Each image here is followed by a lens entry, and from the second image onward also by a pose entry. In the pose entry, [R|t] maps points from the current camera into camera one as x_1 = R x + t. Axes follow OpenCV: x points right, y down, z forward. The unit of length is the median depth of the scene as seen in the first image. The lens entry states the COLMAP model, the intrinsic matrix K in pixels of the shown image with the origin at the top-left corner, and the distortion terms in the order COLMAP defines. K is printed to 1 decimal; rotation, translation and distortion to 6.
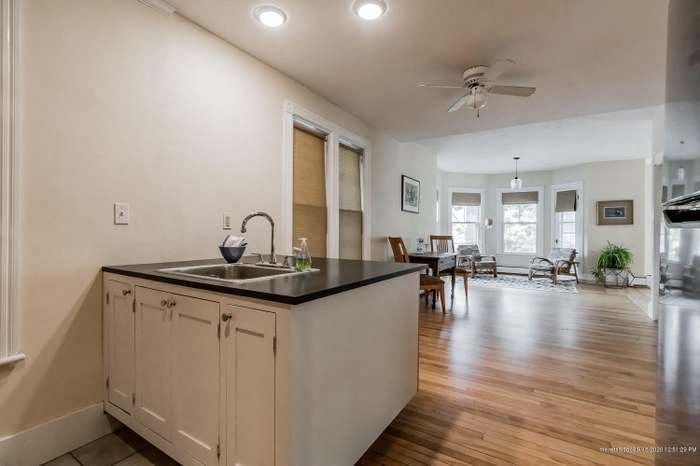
lens RADIAL K [[327.7, 0, 350.3], [0, 327.7, 231.4], [0, 0, 1]] dist [-0.000610, -0.001099]
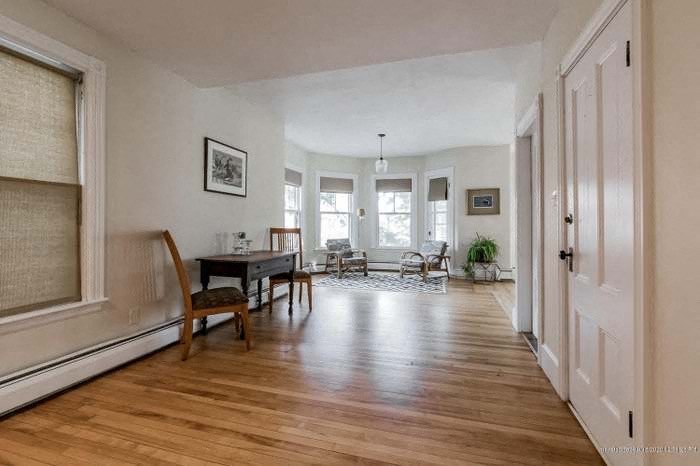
lens RADIAL K [[327.7, 0, 346.9], [0, 327.7, 223.5], [0, 0, 1]] dist [-0.000610, -0.001099]
pose [[0.964947, -0.004367, 0.262409, 0.189801], [0.005203, 0.999983, -0.002493, 0.004334], [-0.262394, 0.003771, 0.964953, 0.203114]]
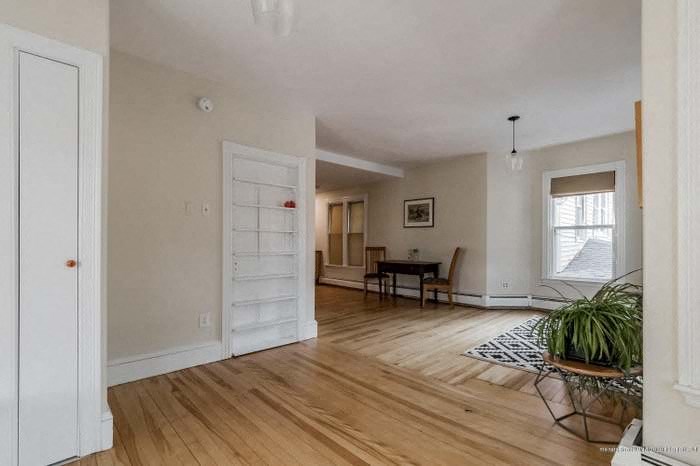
lens RADIAL K [[327.7, 0, 356.8], [0, 327.7, 243.3], [0, 0, 1]] dist [-0.000610, -0.001099]
pose [[-0.238276, -0.008555, -0.971160, 1.088946], [-0.003024, 0.999963, -0.008067, 0.008250], [0.971193, 0.001014, -0.238293, 0.821621]]
